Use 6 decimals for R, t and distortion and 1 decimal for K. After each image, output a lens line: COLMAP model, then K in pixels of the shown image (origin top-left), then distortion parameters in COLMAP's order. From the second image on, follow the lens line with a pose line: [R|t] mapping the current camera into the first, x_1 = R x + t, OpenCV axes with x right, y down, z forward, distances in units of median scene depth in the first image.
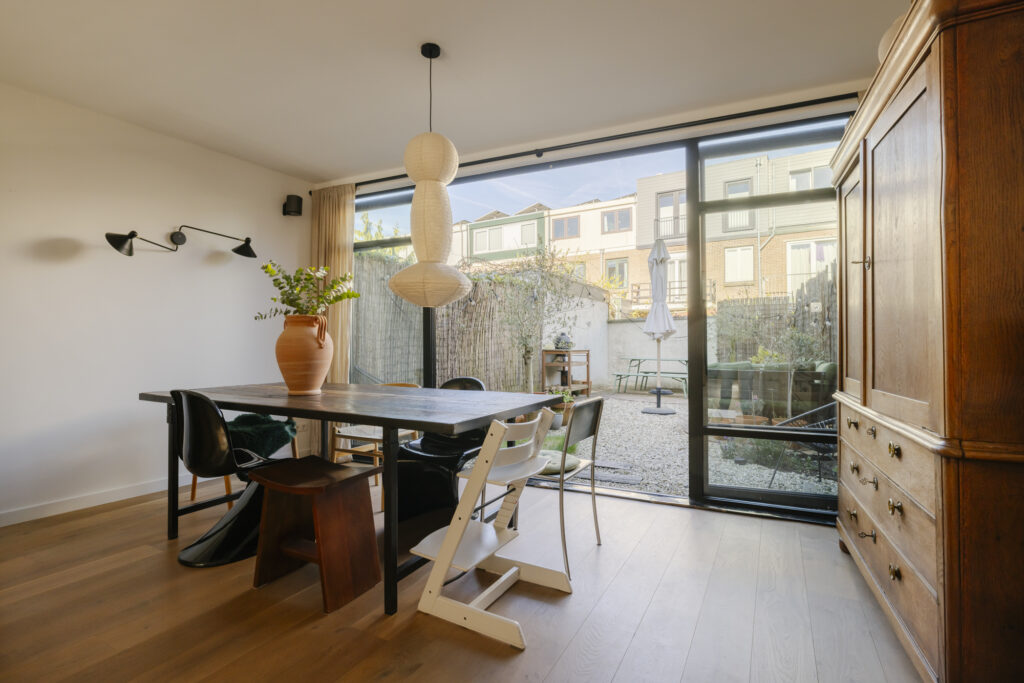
lens RADIAL K [[491.9, 0, 496.4], [0, 491.9, 337.6], [0, 0, 1]] dist [-0.002907, -0.000102]
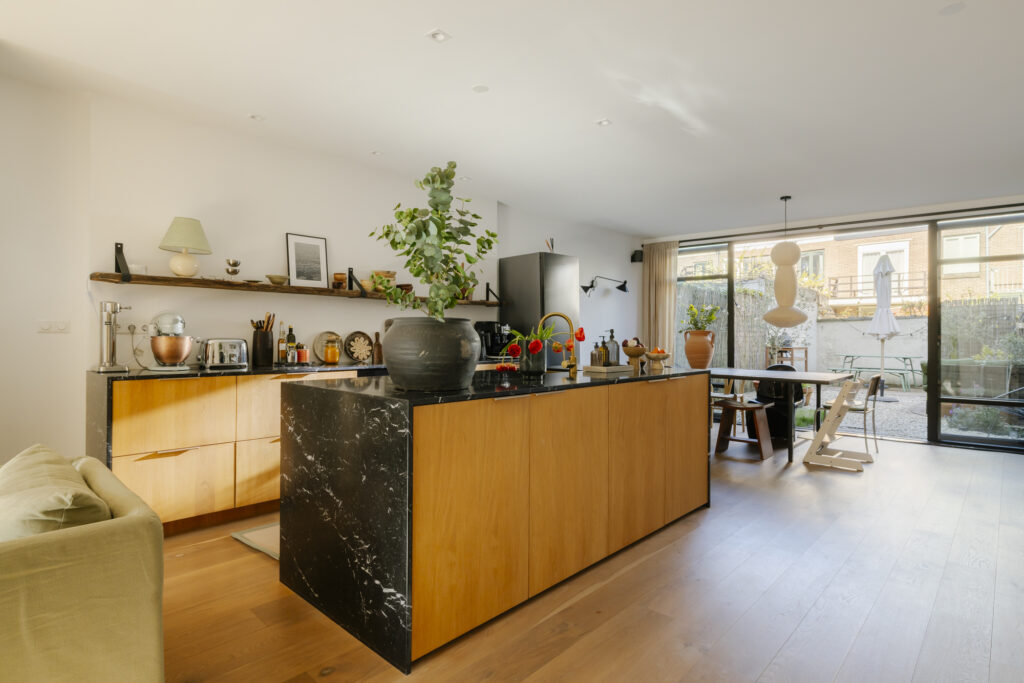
lens RADIAL K [[529.5, 0, 513.6], [0, 529.5, 339.2], [0, 0, 1]] dist [-0.000284, 0.000112]
pose [[0.971532, 0.007577, -0.236789, -0.395006], [-0.003419, 0.999833, 0.017966, -0.028556], [0.236885, -0.016645, 0.971395, -0.769125]]
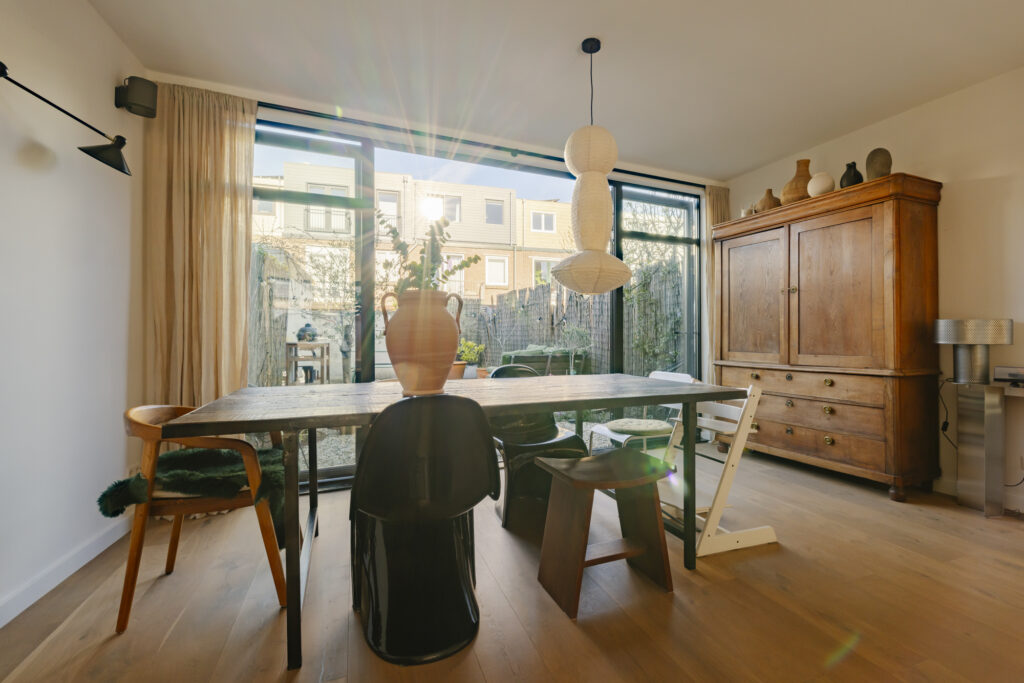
lens RADIAL K [[467.7, 0, 548.7], [0, 467.7, 333.3], [0, 0, 1]] dist [0.001198, 0.000605]
pose [[0.618809, 0.006382, 0.785516, -0.548103], [-0.007988, 0.999966, -0.001832, 0.013263], [-0.785501, -0.005141, 0.618839, 0.261121]]
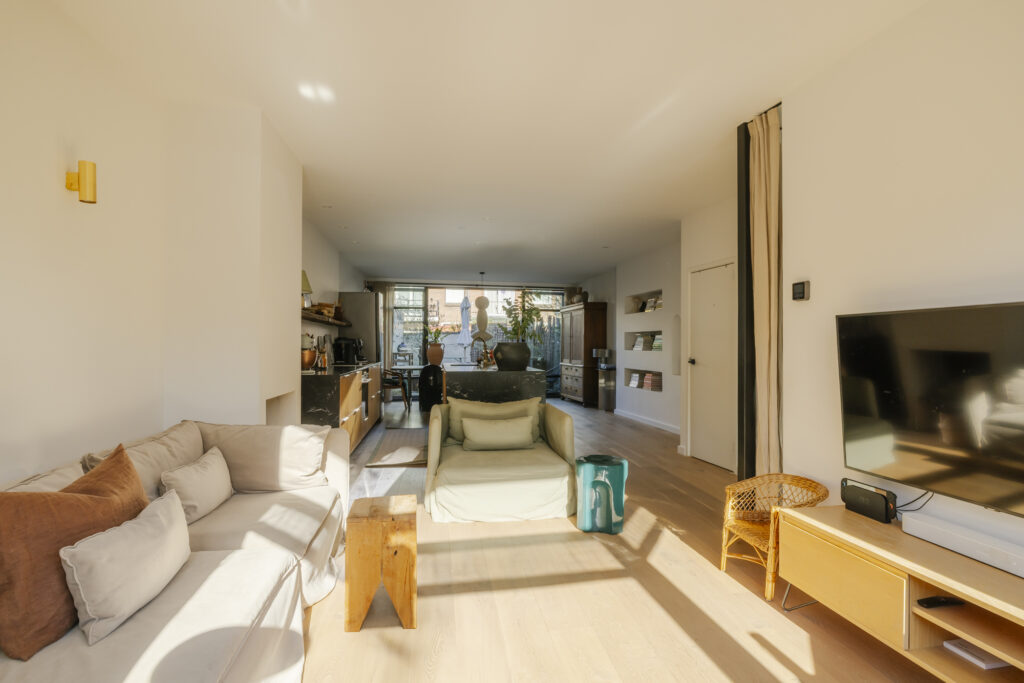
lens RADIAL K [[515.6, 0, 513.7], [0, 515.6, 340.3], [0, 0, 1]] dist [0.000582, 0.000069]
pose [[0.788116, 0.009267, 0.615458, -1.344790], [-0.011613, 0.999933, -0.000185, -0.043082], [-0.615418, -0.007002, 0.788170, -1.281028]]
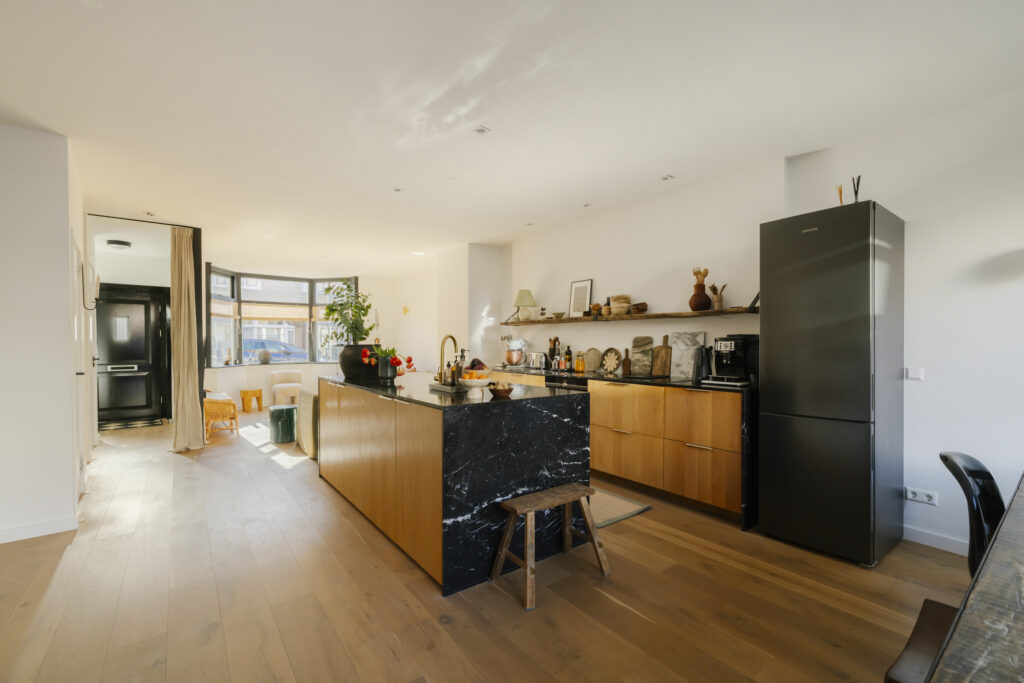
lens RADIAL K [[446.6, 0, 527.9], [0, 446.6, 340.1], [0, 0, 1]] dist [0.001104, 0.000438]
pose [[-0.388603, -0.004629, -0.921393, 0.114395], [0.012118, 0.999875, -0.010134, -0.034364], [0.921325, -0.015104, -0.388499, 0.355117]]
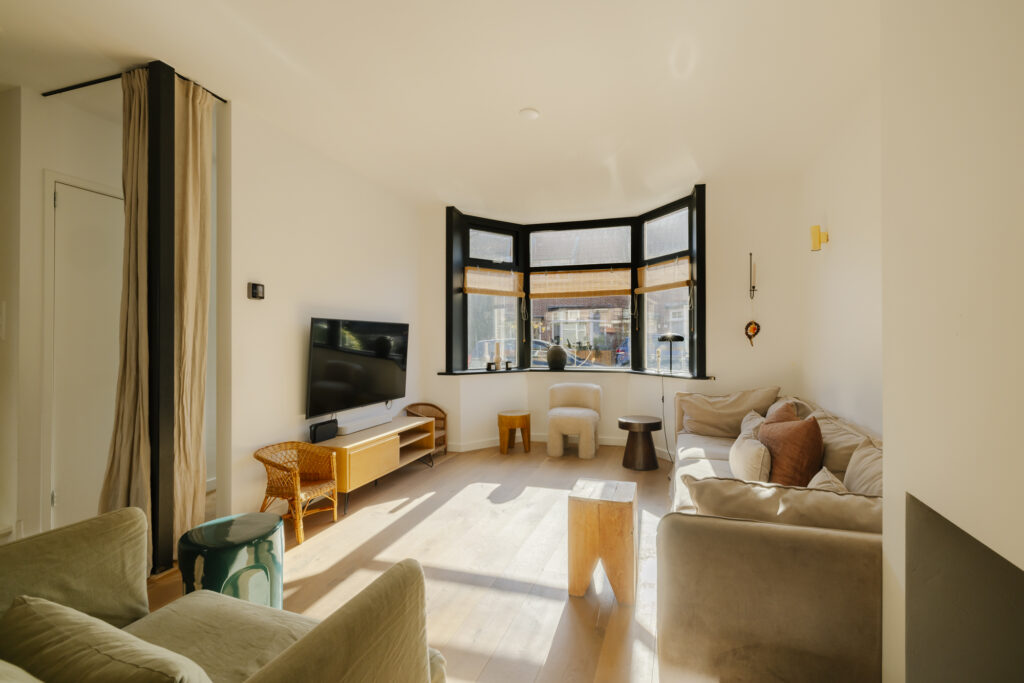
lens RADIAL K [[446.6, 0, 527.9], [0, 446.6, 340.1], [0, 0, 1]] dist [0.001104, 0.000438]
pose [[-0.984326, 0.003533, -0.176325, -0.957302], [0.005807, 0.999906, -0.012382, -0.027525], [0.176265, -0.013212, -0.984254, -0.325262]]
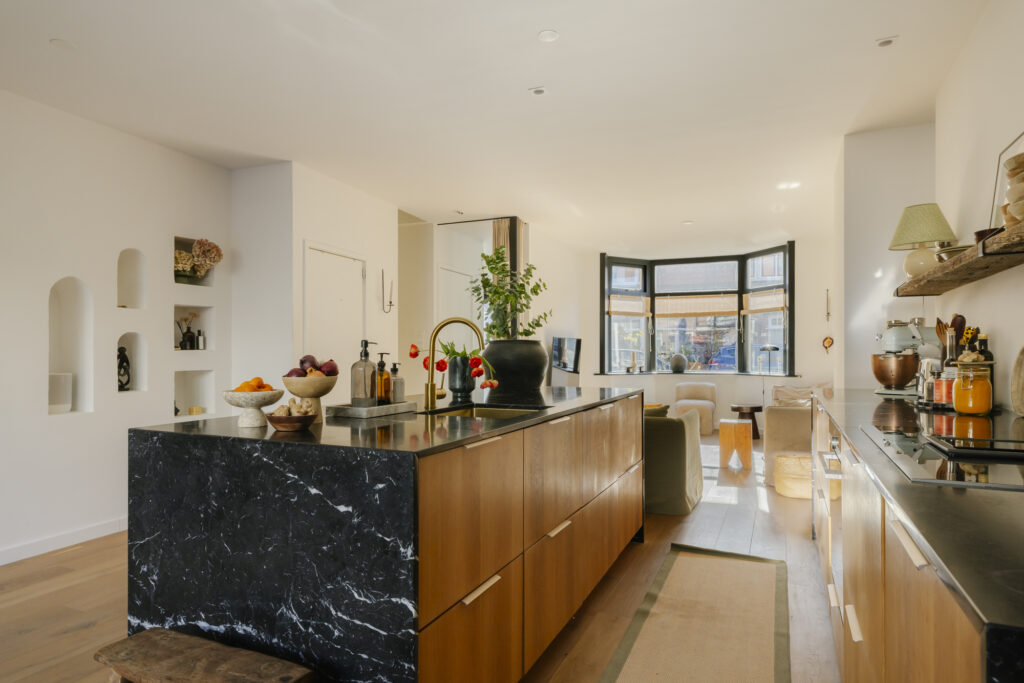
lens RADIAL K [[588.6, 0, 515.3], [0, 588.6, 351.4], [0, 0, 1]] dist [0.013811, 0.000032]
pose [[-0.996685, 0.002620, -0.081312, -0.520548], [0.003649, 0.999915, -0.012501, -0.013968], [0.081272, -0.012756, -0.996610, 0.494990]]
